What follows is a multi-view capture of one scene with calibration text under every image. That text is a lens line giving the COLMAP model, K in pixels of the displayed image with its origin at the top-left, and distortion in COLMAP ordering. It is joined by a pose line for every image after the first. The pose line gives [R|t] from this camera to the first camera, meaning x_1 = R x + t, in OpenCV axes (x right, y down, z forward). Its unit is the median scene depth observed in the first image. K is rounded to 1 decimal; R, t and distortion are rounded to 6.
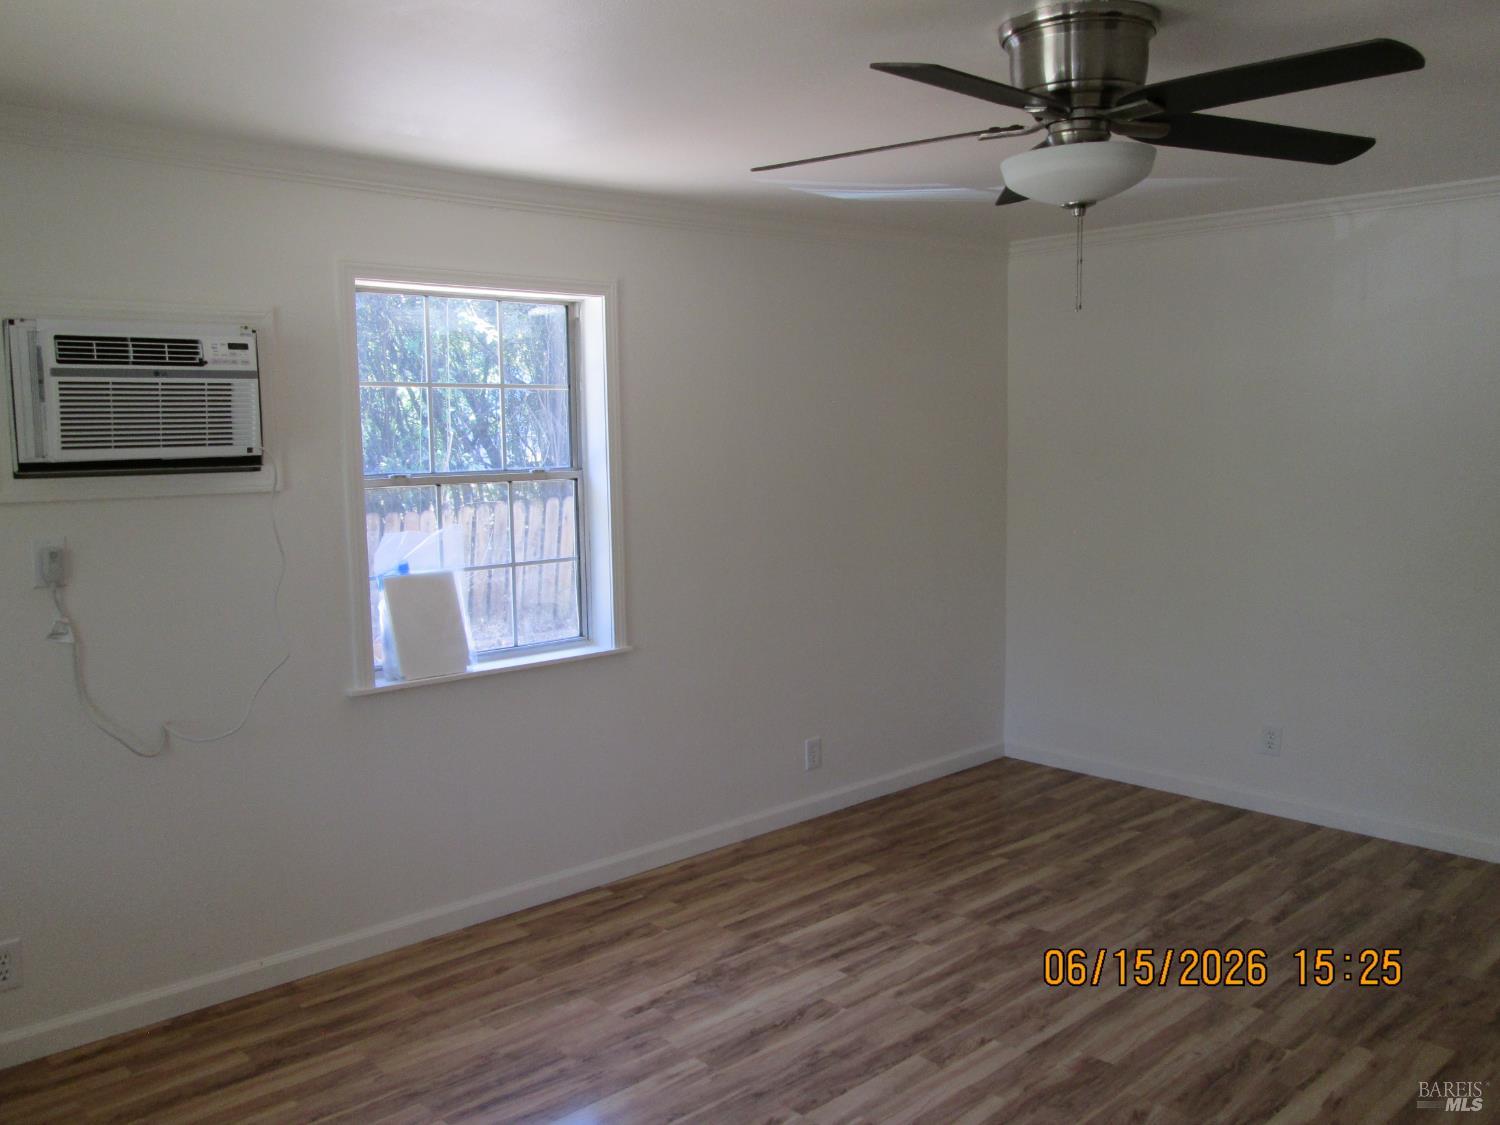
lens RADIAL K [[1254.2, 0, 750.0], [0, 1254.2, 562.5], [0, 0, 1]] dist [-0.042083, 0.011736]
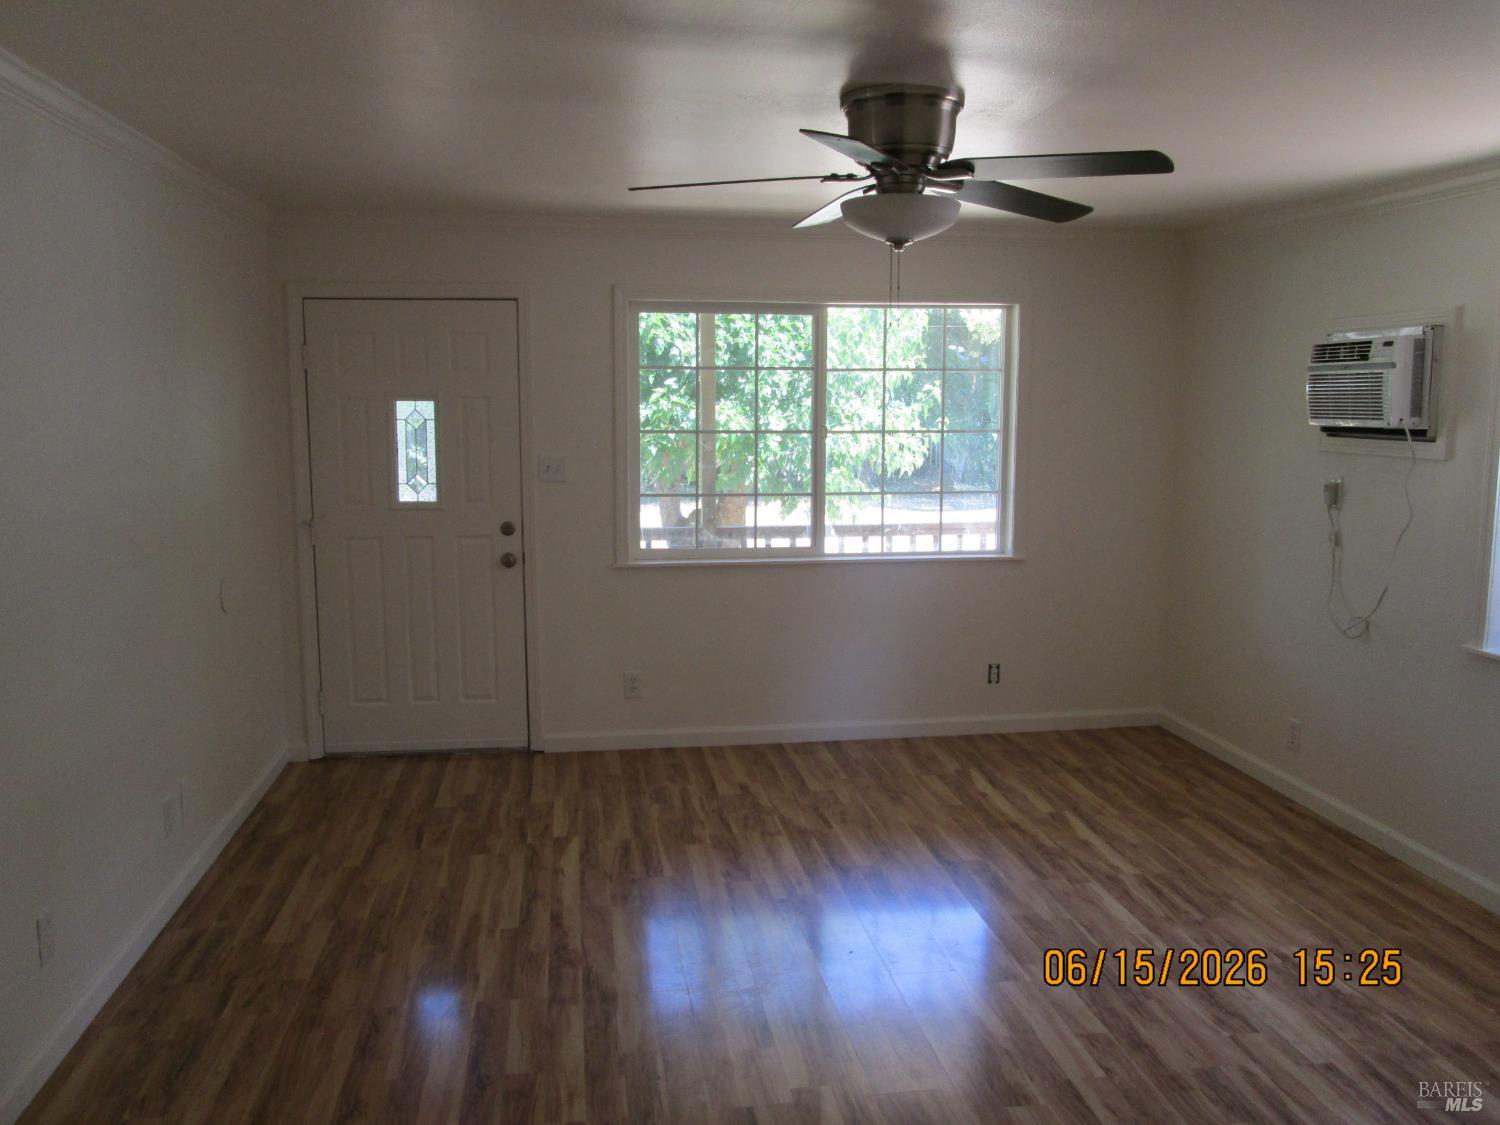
lens RADIAL K [[1254.2, 0, 750.0], [0, 1254.2, 562.5], [0, 0, 1]] dist [-0.042083, 0.011736]
pose [[-0.576625, 0.119790, -0.808179, 1.036579], [-0.077334, 0.976749, 0.199953, -0.156468], [0.813340, 0.177797, -0.553954, 1.203939]]
